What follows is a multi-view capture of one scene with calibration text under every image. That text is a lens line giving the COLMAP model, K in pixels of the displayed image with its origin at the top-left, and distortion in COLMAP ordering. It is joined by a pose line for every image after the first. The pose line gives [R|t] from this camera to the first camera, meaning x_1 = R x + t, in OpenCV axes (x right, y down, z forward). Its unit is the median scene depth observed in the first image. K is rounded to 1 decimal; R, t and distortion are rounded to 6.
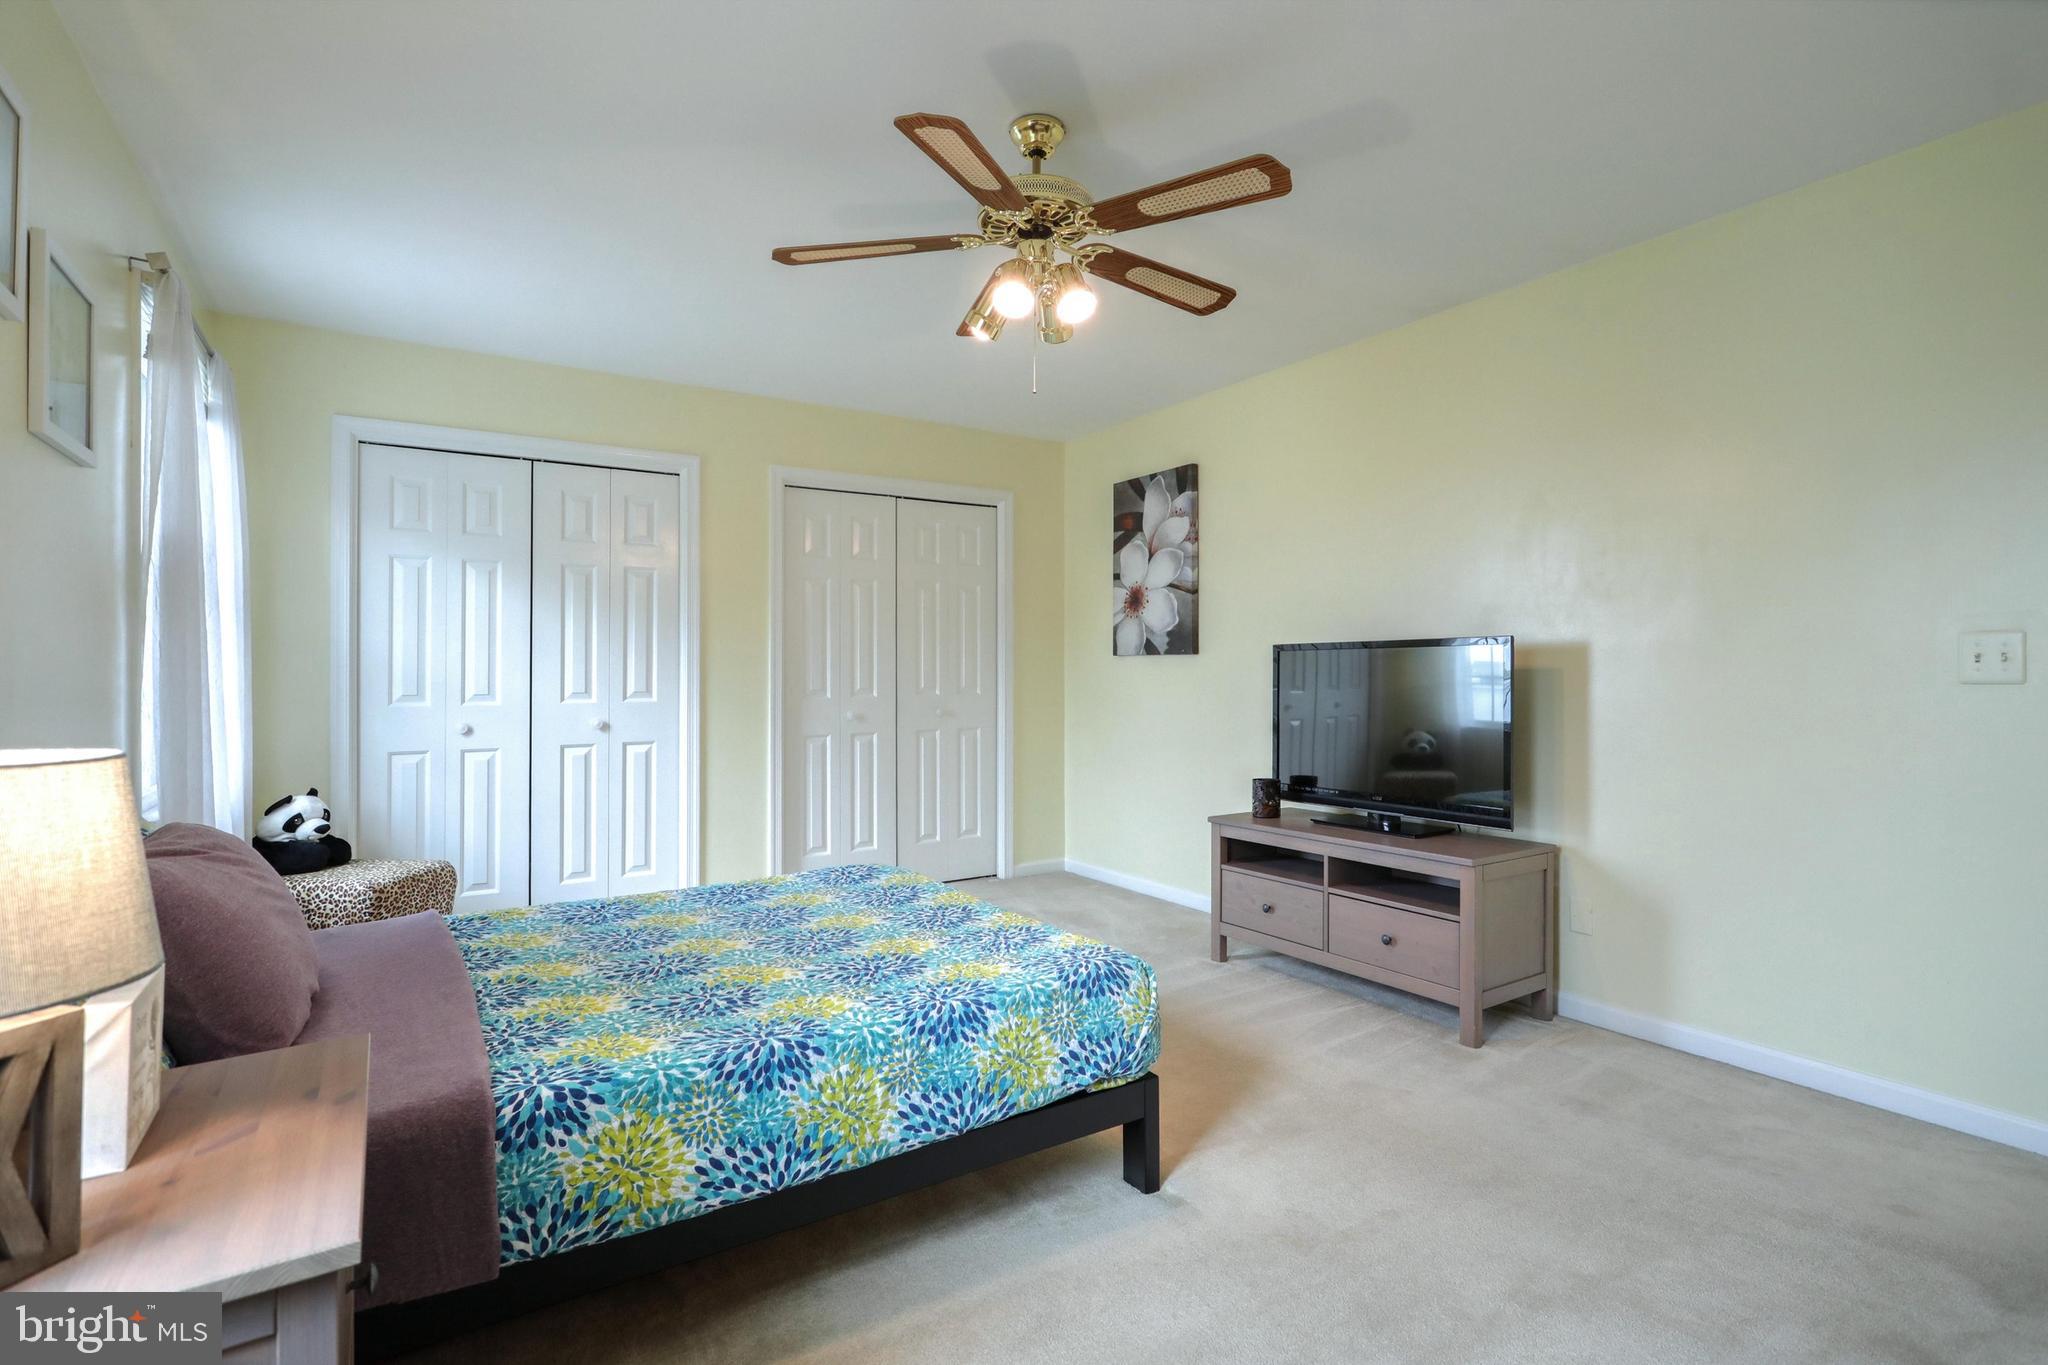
lens RADIAL K [[966.7, 0, 1036.4], [0, 966.7, 673.9], [0, 0, 1]] dist [-0.001061, 0.001586]
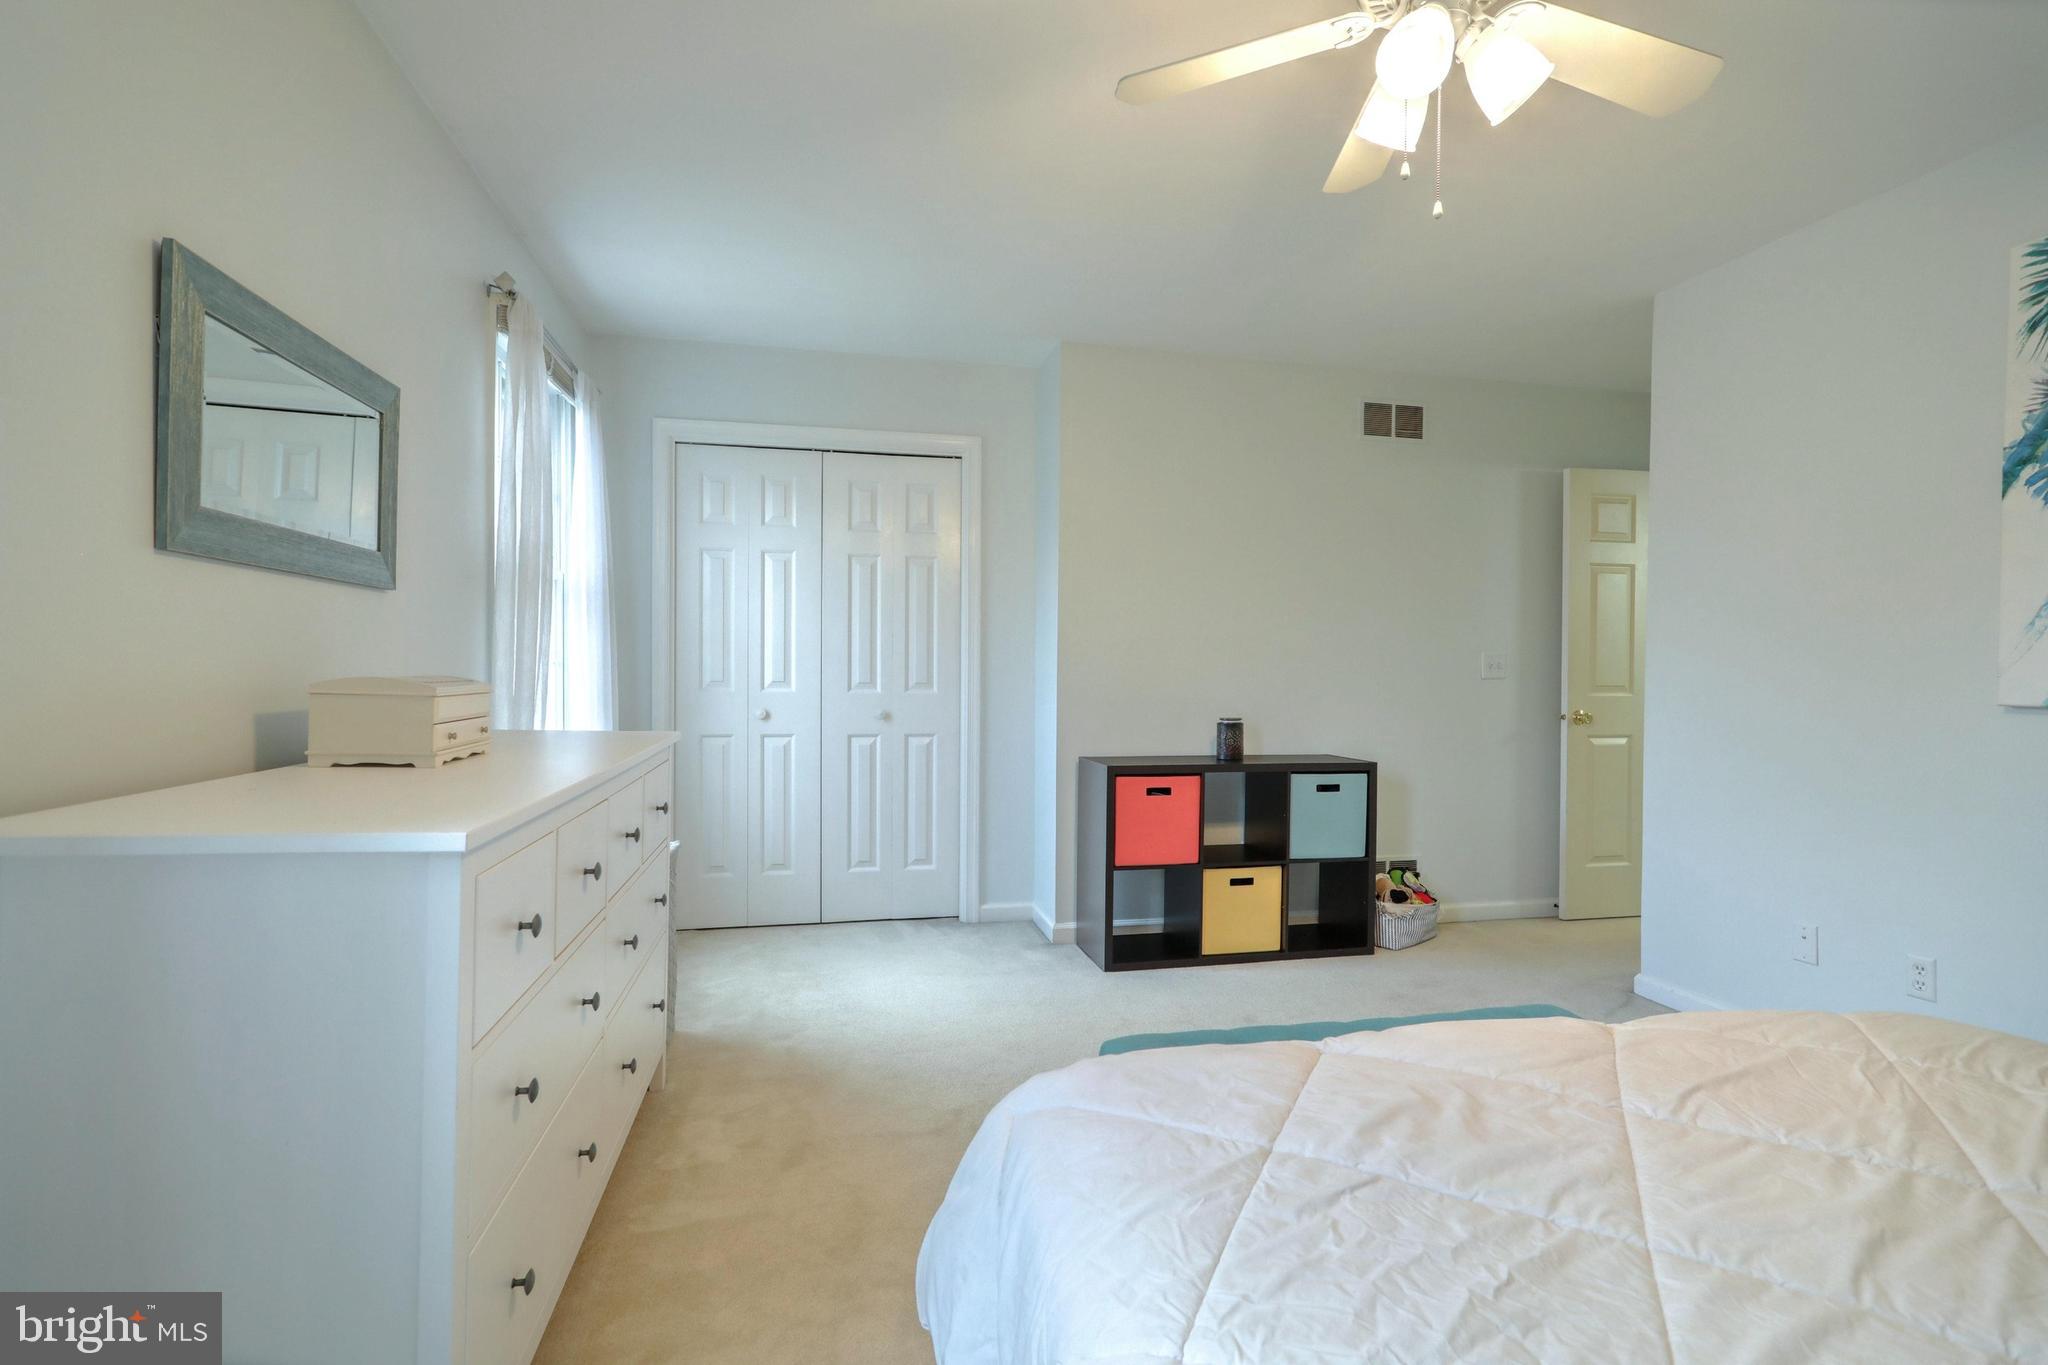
lens RADIAL K [[1052.3, 0, 1028.9], [0, 1052.3, 694.9], [0, 0, 1]] dist [0.000958, 0.000443]
pose [[0.933703, 0.025736, -0.357122, 0.079983], [-0.017006, 0.999475, 0.027565, -0.000342], [0.357644, -0.019664, 0.933651, 0.049468]]
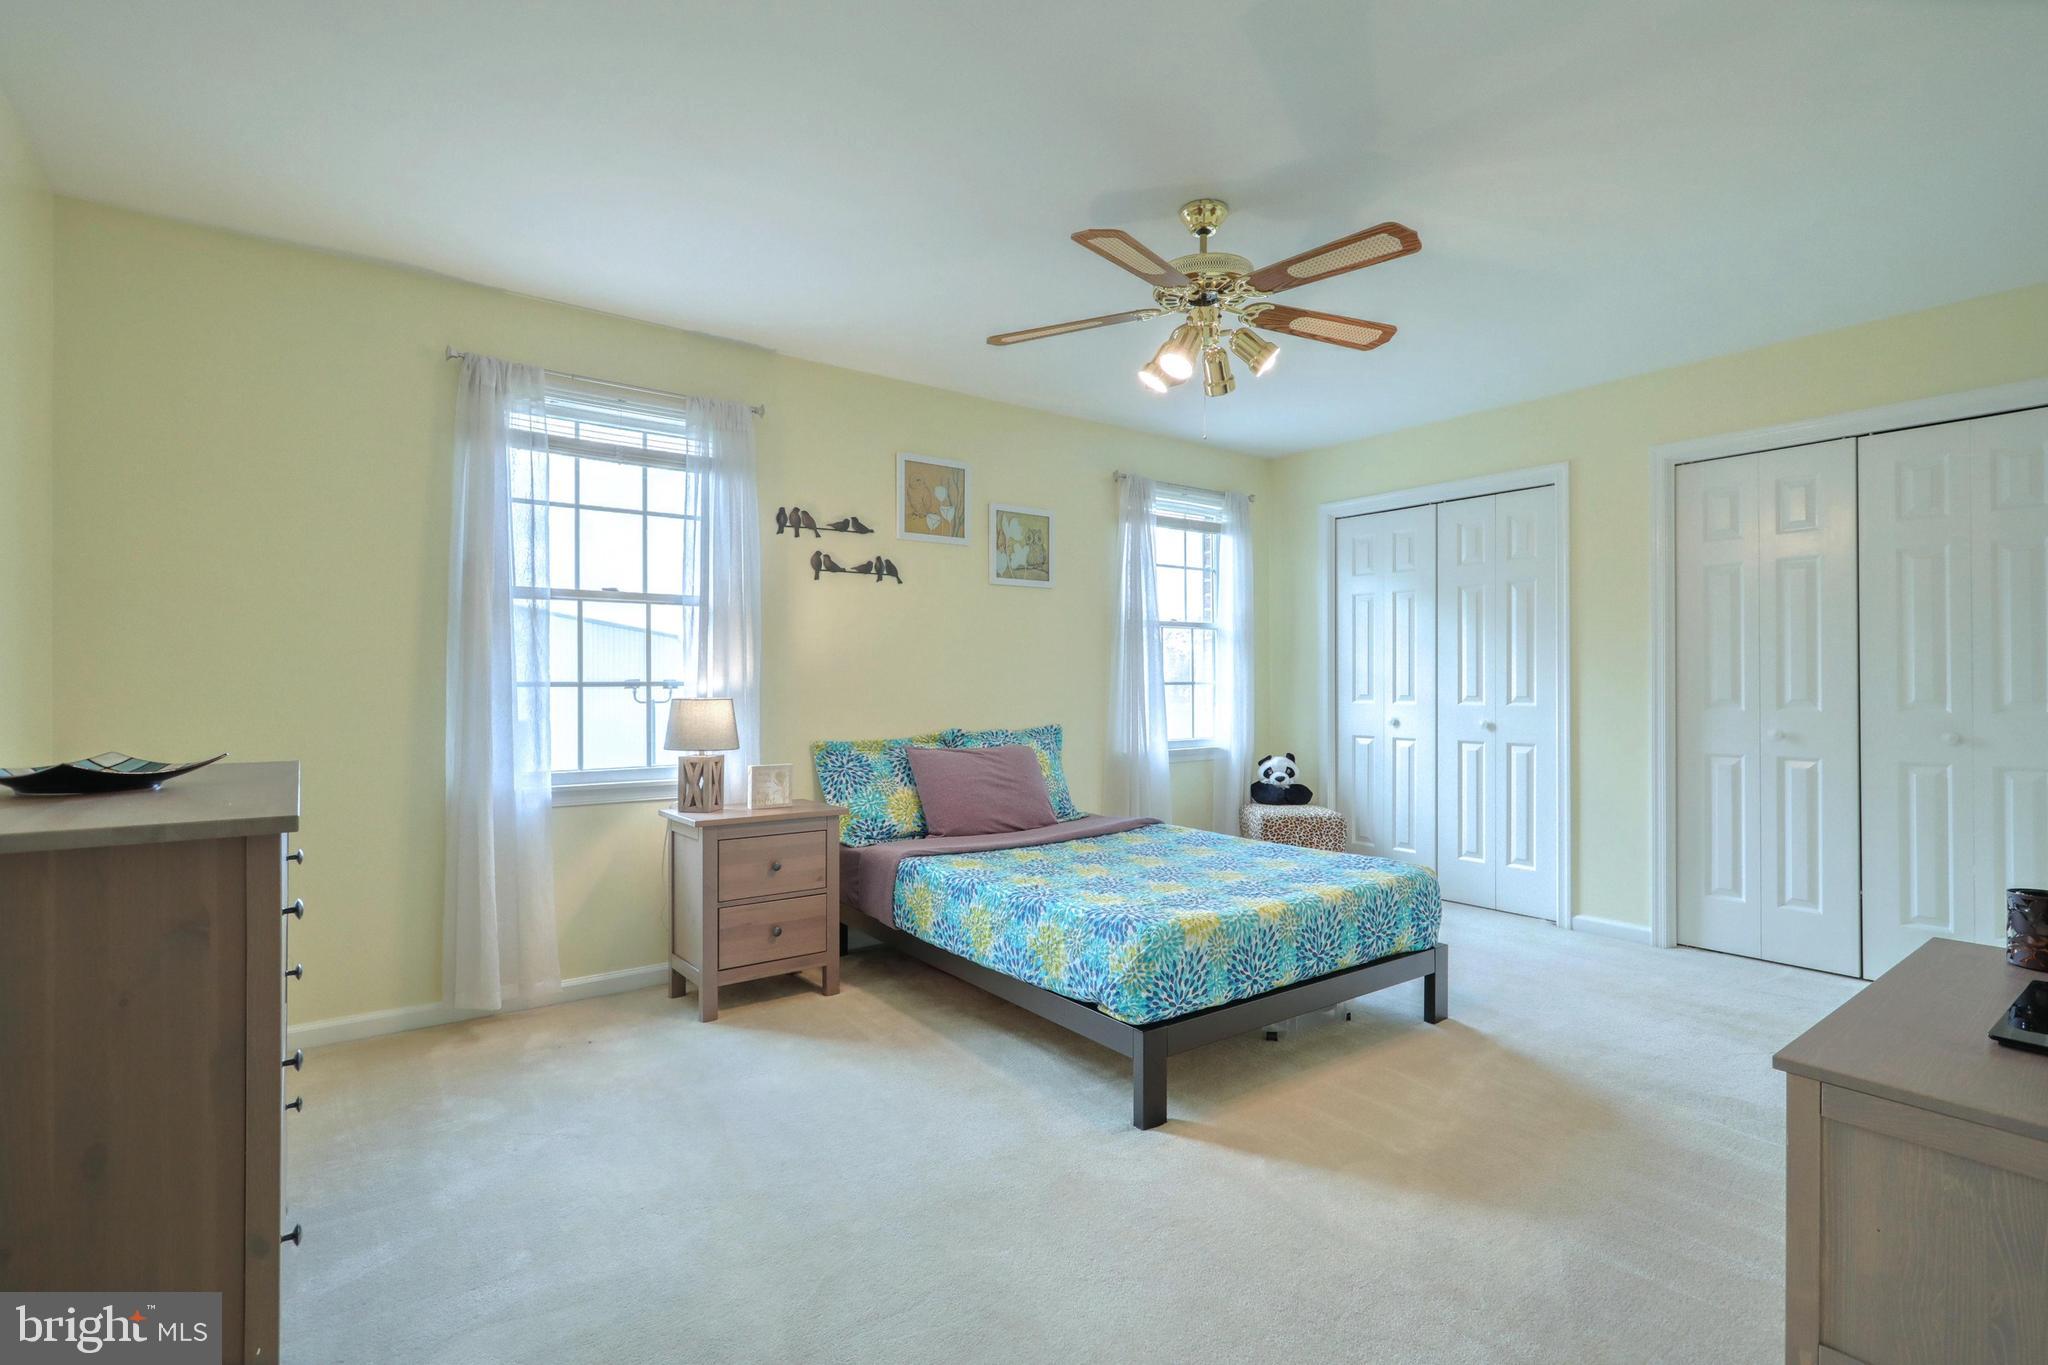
lens RADIAL K [[966.7, 0, 1036.4], [0, 966.7, 673.9], [0, 0, 1]] dist [-0.001061, 0.001586]
pose [[0.071079, -0.003867, -0.997463, 0.699969], [-0.000121, 0.999992, -0.003885, -0.002528], [0.997471, 0.000397, 0.071078, 0.438995]]
